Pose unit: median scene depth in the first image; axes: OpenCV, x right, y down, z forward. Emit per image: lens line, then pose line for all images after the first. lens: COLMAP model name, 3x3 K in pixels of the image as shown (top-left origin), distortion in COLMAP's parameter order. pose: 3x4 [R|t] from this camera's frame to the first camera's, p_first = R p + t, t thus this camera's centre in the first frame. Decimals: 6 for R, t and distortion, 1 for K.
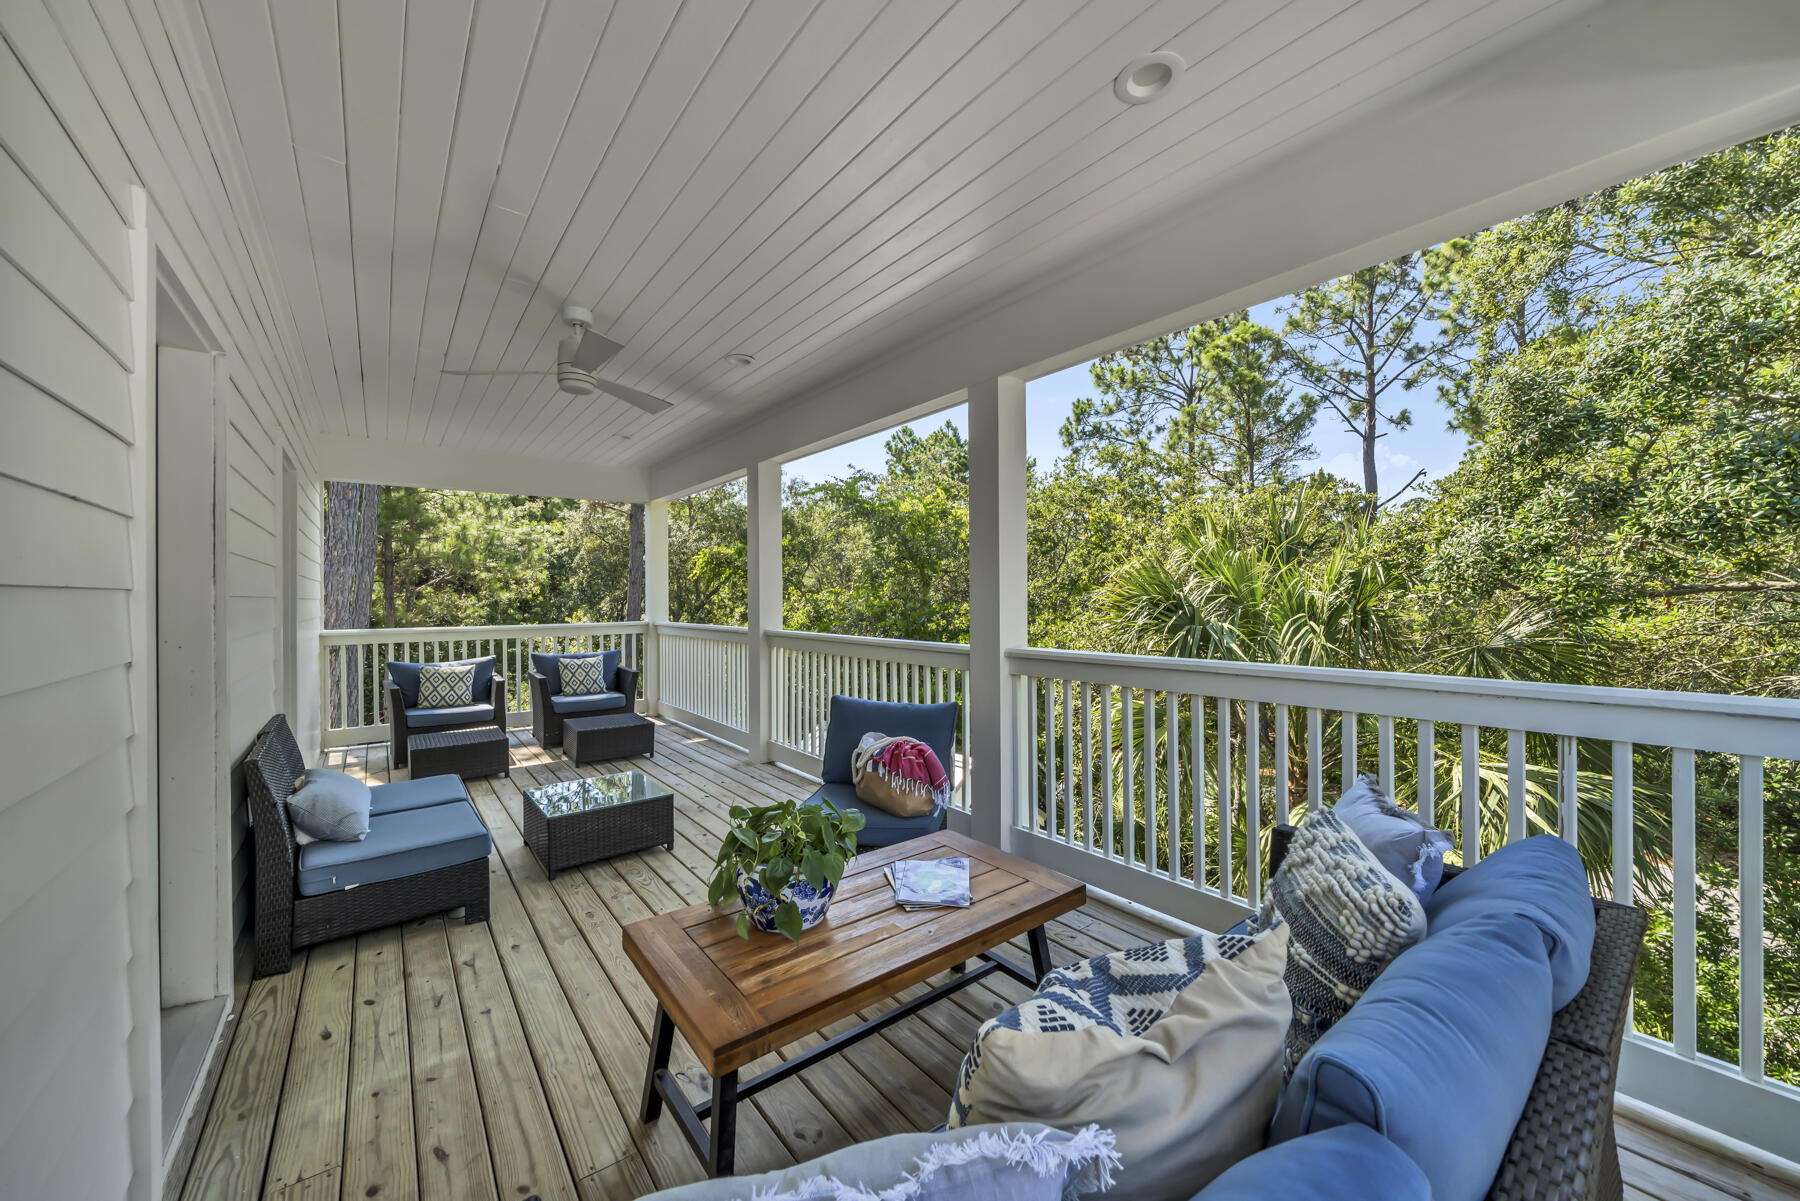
lens RADIAL K [[658.6, 0, 894.9], [0, 658.6, 600.2], [0, 0, 1]] dist [-0.001116, -0.000027]
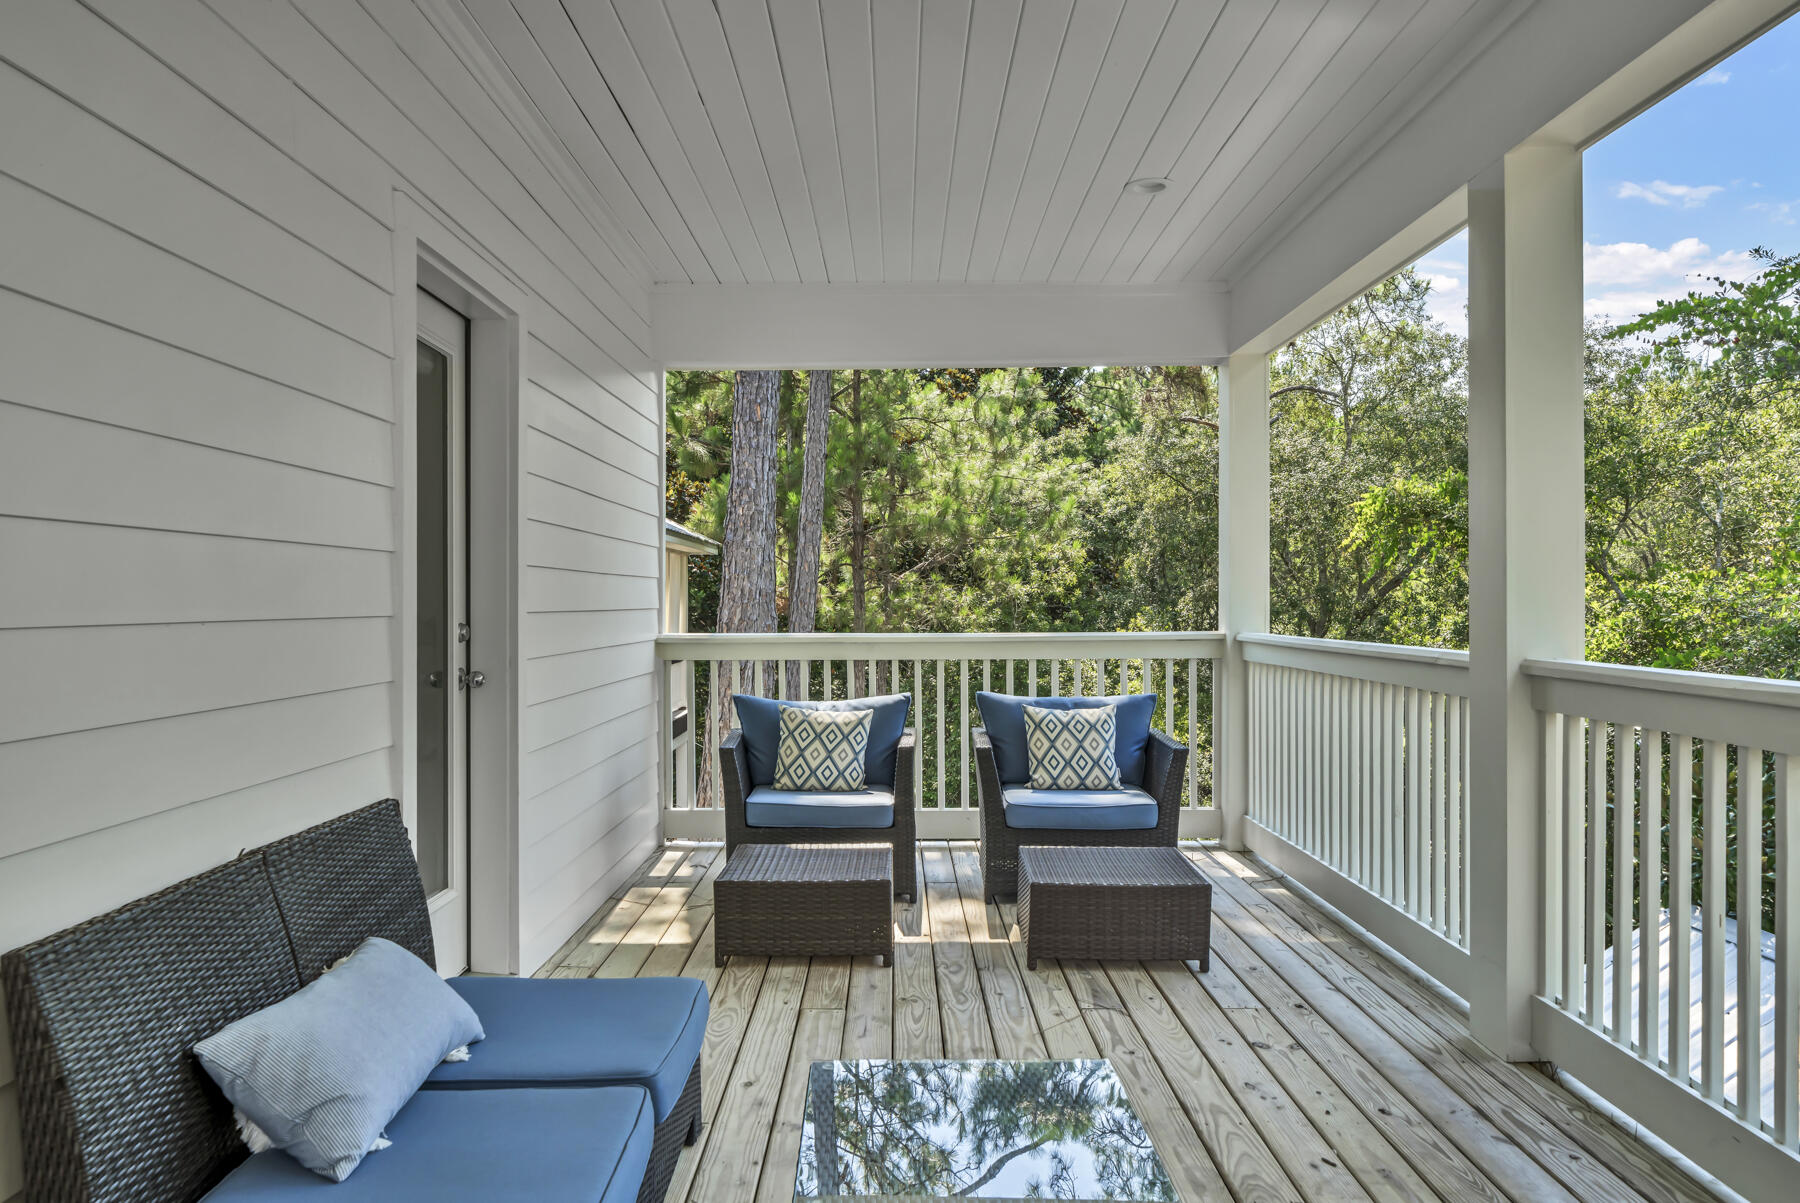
lens RADIAL K [[1198.8, 0, 889.6], [0, 1198.8, 603.4], [0, 0, 1]] dist [0.003573, 0.005922]
pose [[0.782850, 0.006147, -0.622180, -0.024589], [-0.005630, 0.999980, 0.002796, 0.005671], [0.622185, 0.001314, 0.782869, 0.112692]]
